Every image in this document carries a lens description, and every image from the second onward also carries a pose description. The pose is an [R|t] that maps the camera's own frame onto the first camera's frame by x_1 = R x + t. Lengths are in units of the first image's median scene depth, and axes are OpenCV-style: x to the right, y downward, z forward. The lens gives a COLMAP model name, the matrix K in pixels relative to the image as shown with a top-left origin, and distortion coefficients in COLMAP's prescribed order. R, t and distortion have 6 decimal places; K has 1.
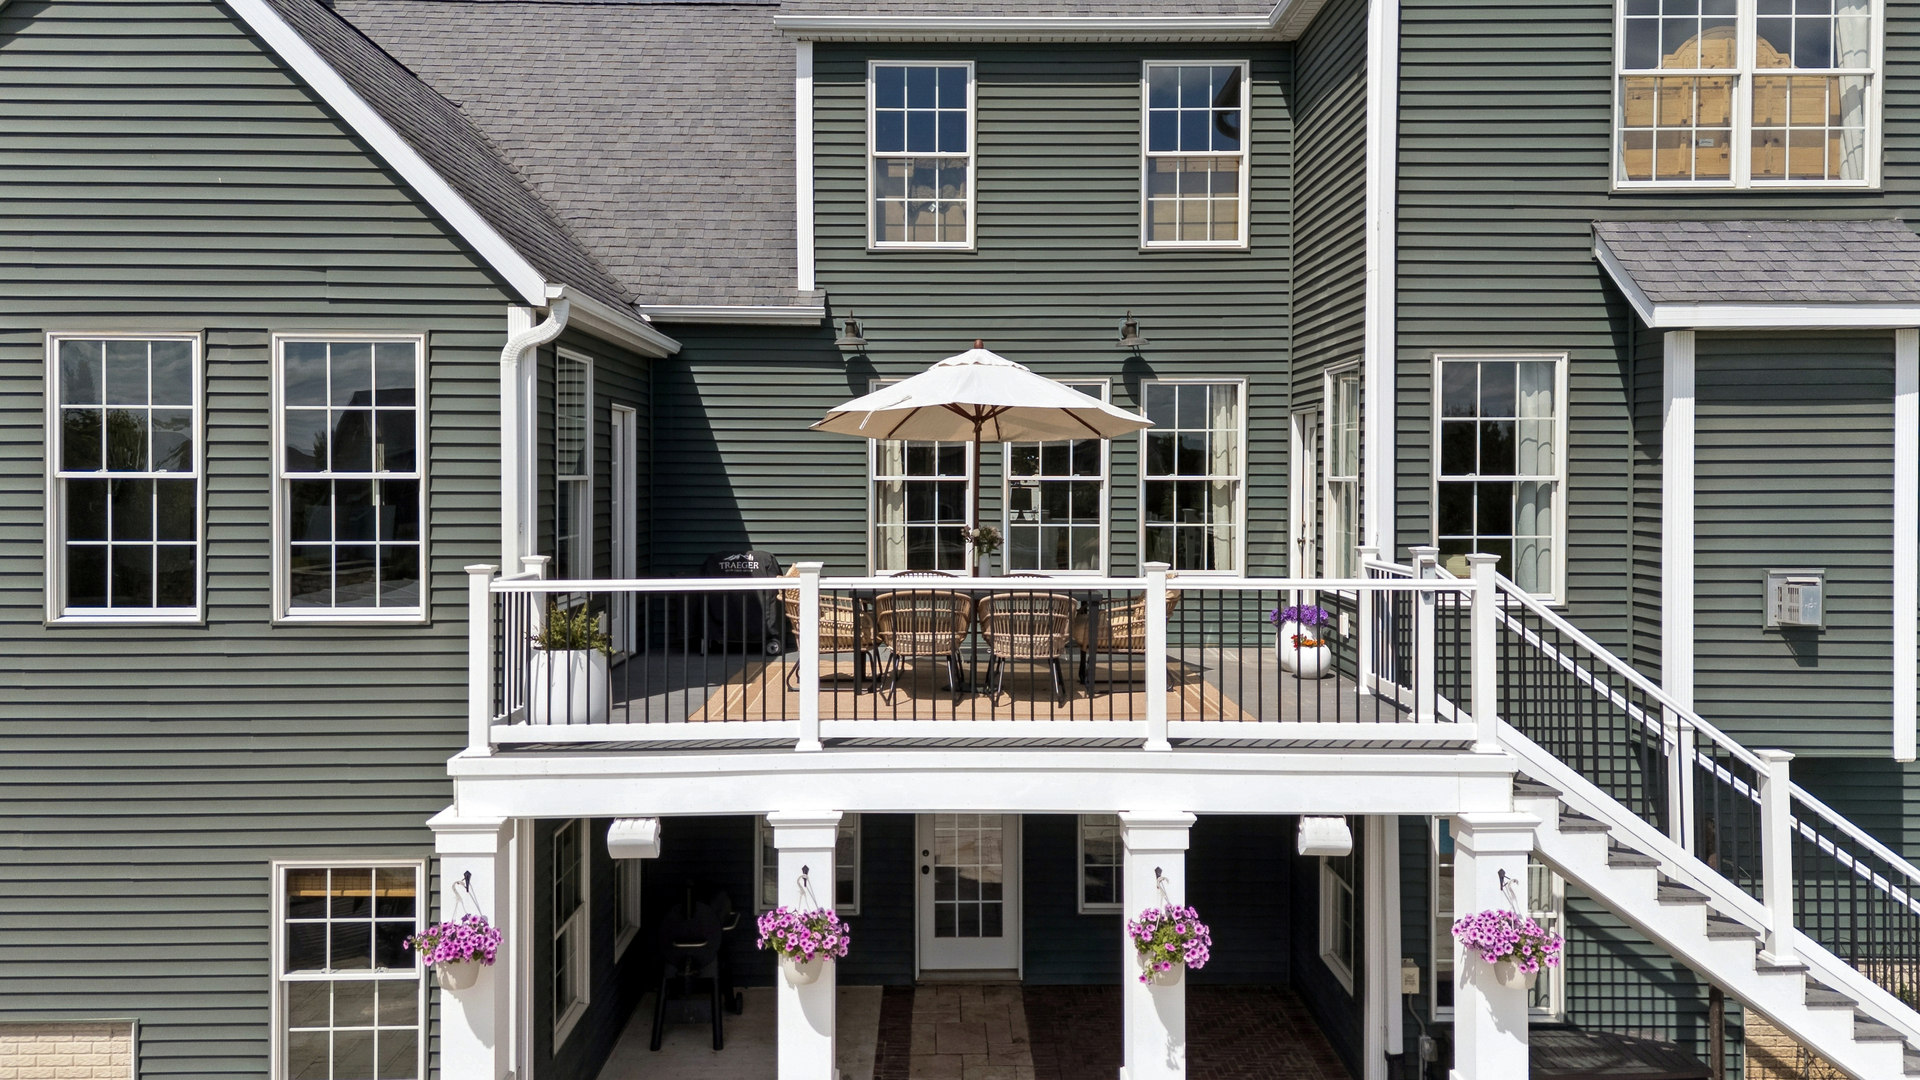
lens RADIAL K [[1403.3, 0, 963.8], [0, 1403.3, 496.3], [0, 0, 1]] dist [0.032553, -0.001344]
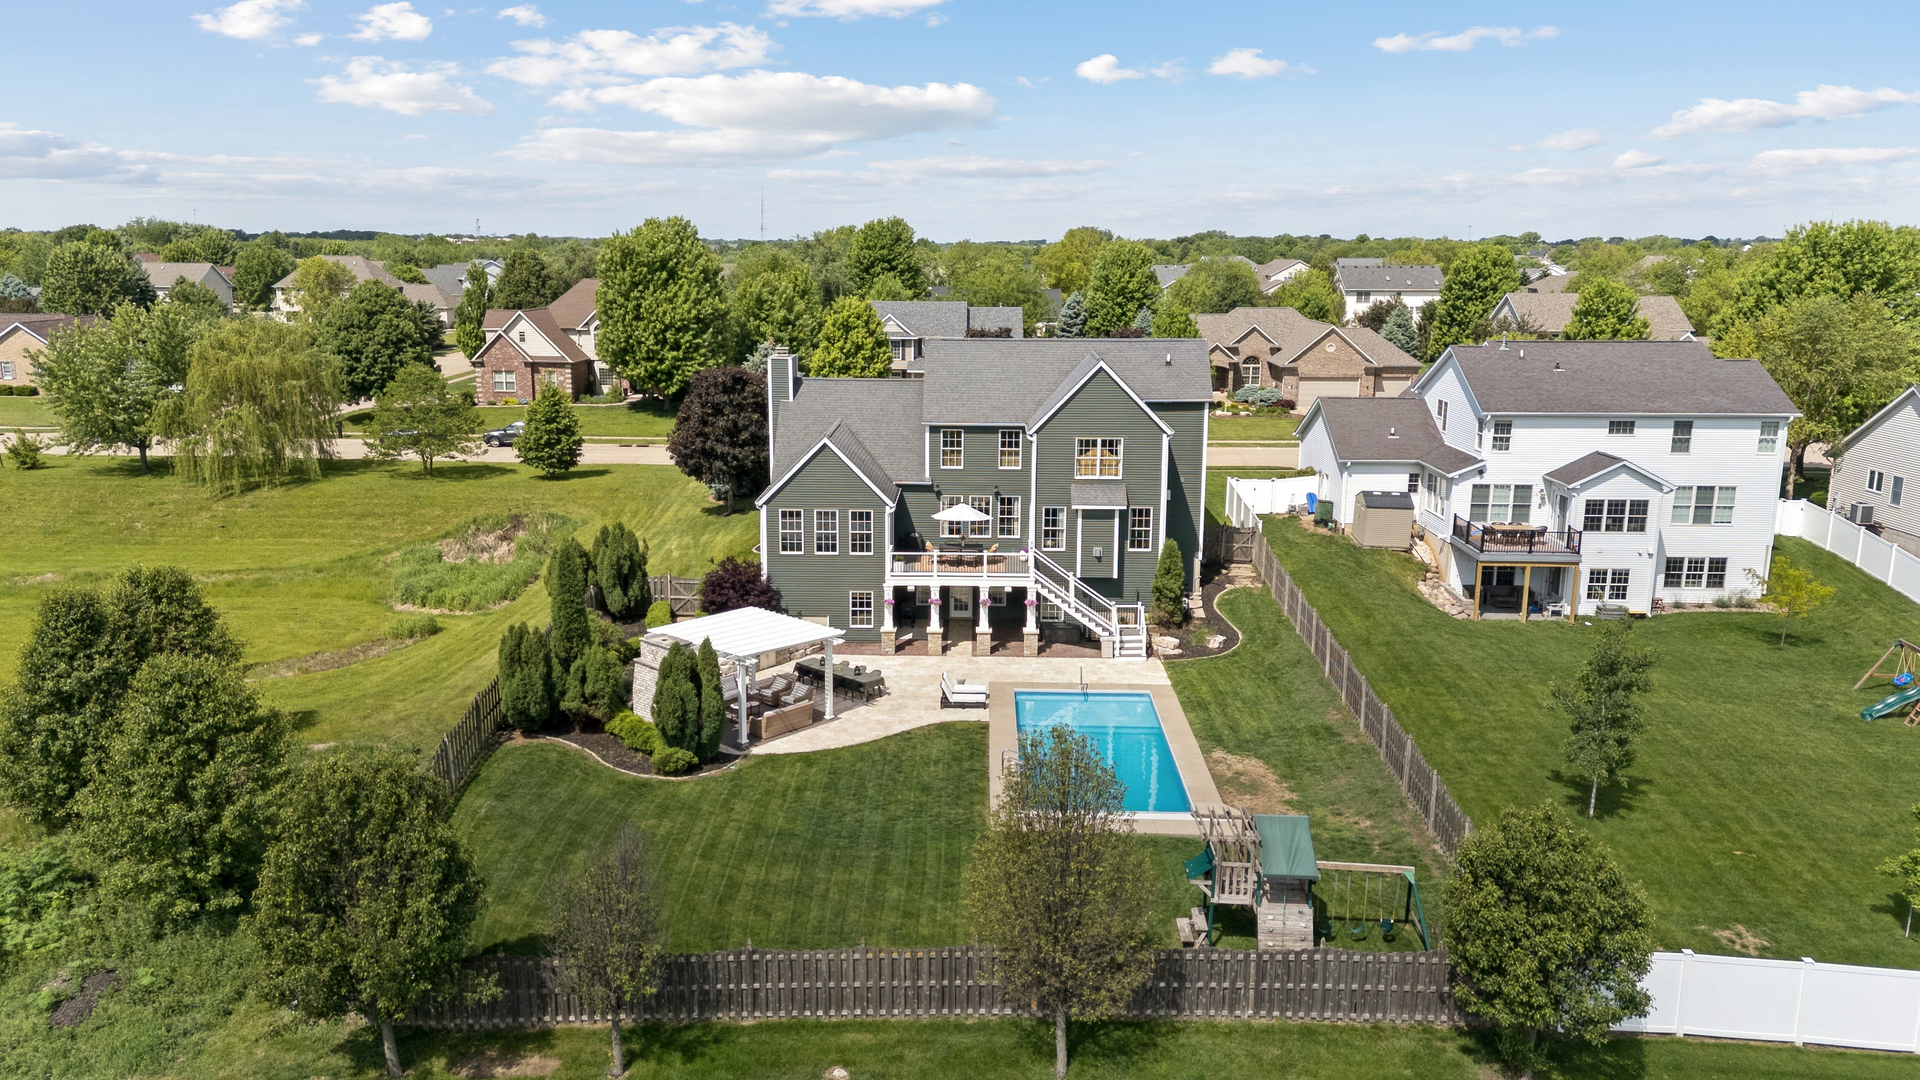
lens RADIAL K [[1403.3, 0, 961.8], [0, 1403.3, 554.1], [0, 0, 1]] dist [0.032553, -0.001344]
pose [[0.999718, 0.010649, -0.021206, 0.138034], [-0.006242, 0.980194, 0.197943, -1.082377], [0.022894, -0.197755, 0.979984, -4.796841]]
